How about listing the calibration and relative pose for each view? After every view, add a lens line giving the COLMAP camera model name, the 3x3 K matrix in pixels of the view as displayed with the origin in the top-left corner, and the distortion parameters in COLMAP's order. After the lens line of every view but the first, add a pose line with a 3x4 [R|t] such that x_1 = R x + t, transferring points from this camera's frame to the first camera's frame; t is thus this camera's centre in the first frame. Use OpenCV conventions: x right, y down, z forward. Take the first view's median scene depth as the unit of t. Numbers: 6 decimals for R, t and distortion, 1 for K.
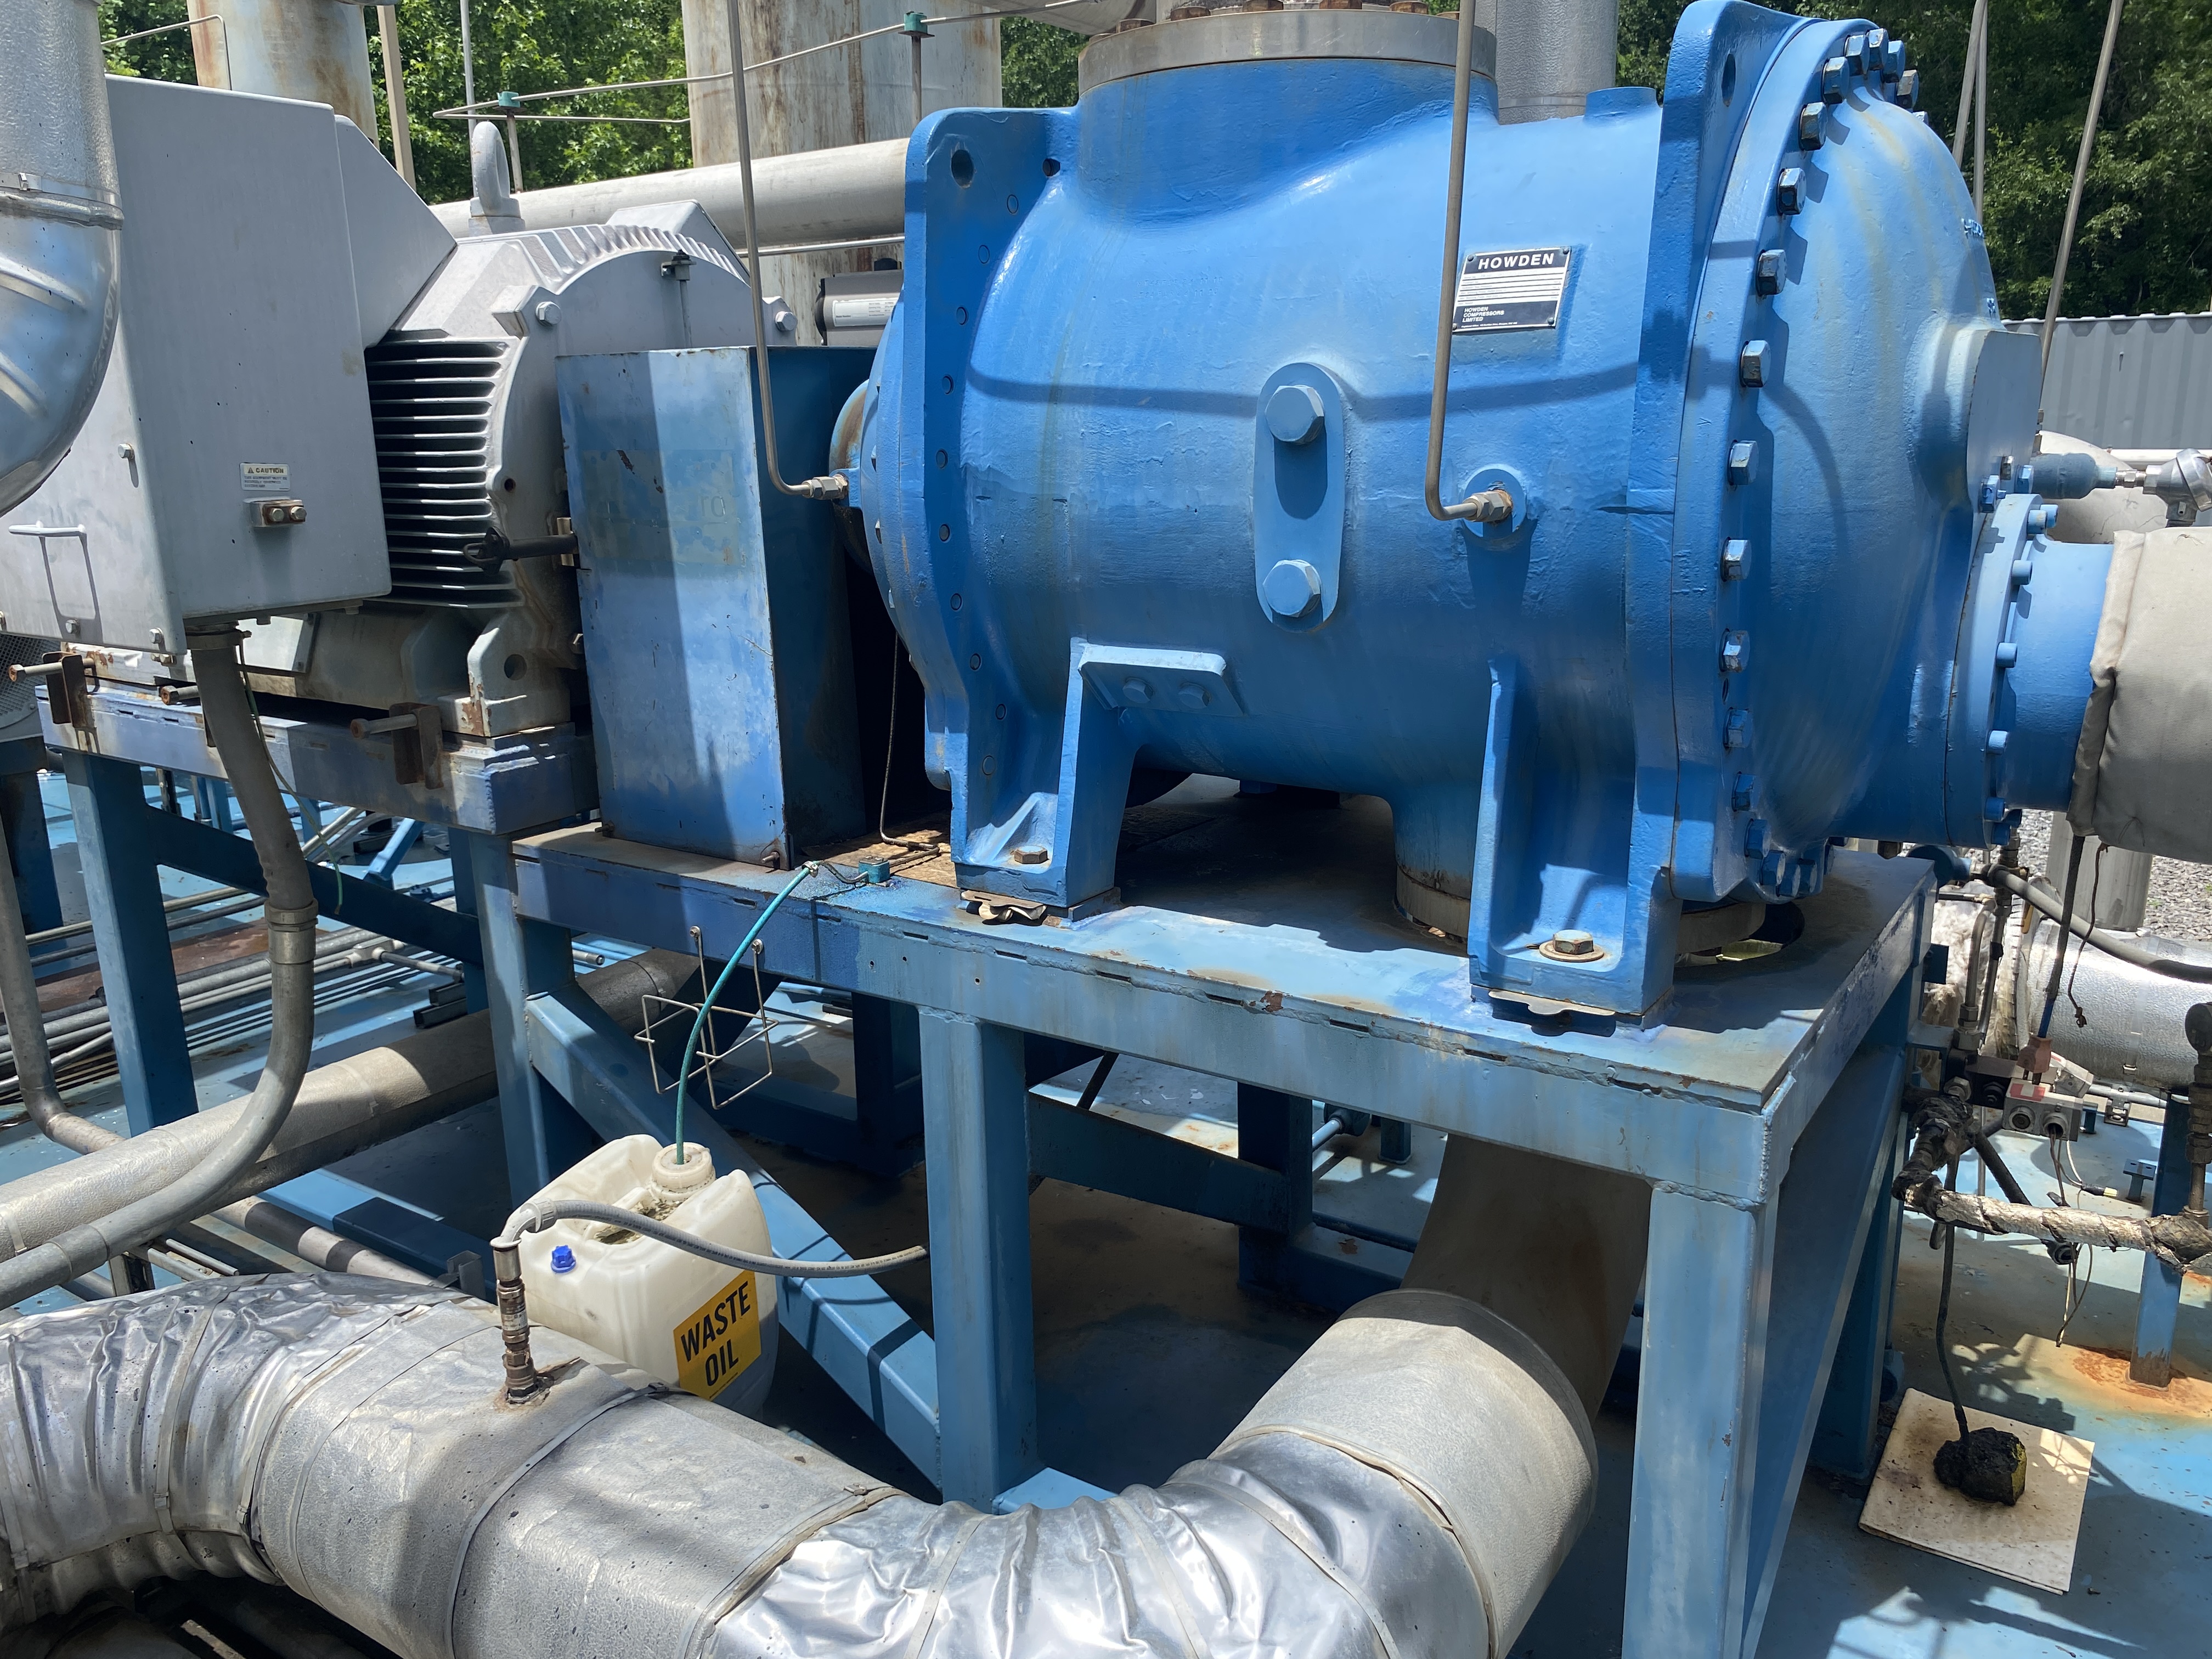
lens RADIAL K [[1678.9, 0, 1106.0], [0, 1678.9, 829.5], [0, 0, 1]] dist [-0.006980, -0.009185]
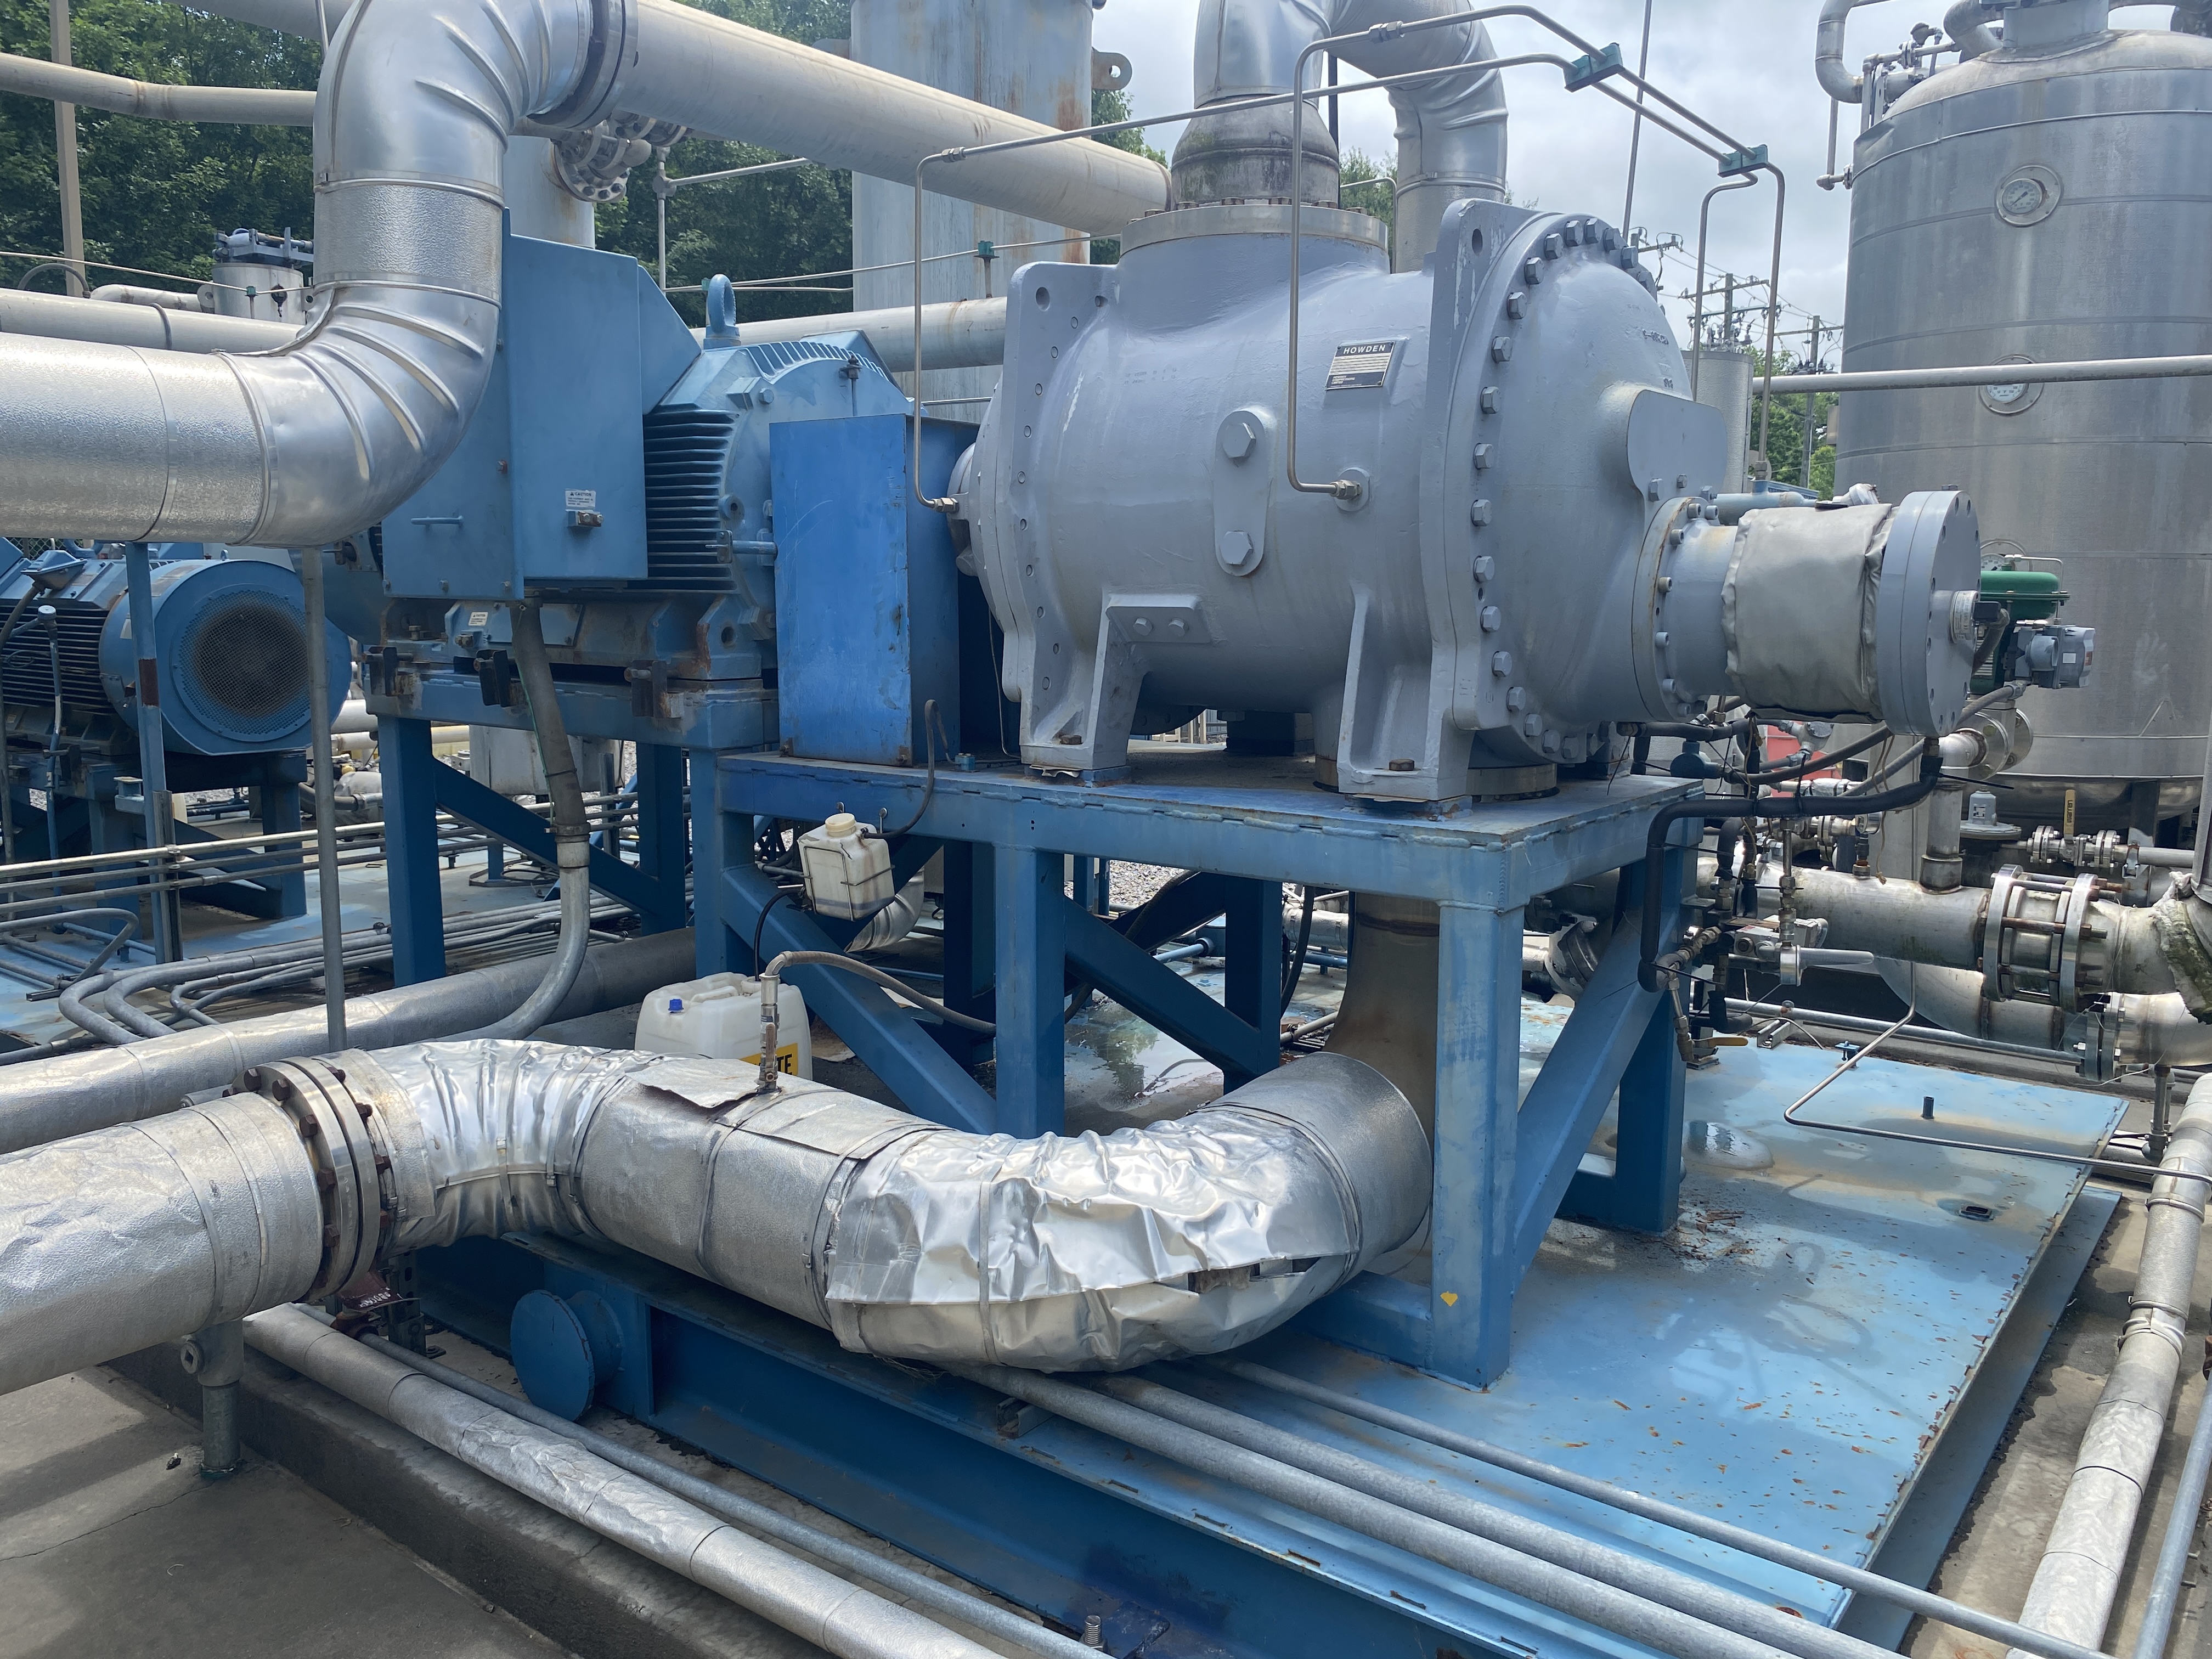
lens RADIAL K [[1706.0, 0, 1106.0], [0, 1706.0, 829.5], [0, 0, 1]] dist [0.025447, -0.003834]
pose [[0.998784, 0.026268, -0.041711, 0.050918], [-0.030819, 0.993172, -0.112511, 0.261231], [0.038471, 0.113659, 0.992775, -0.505754]]
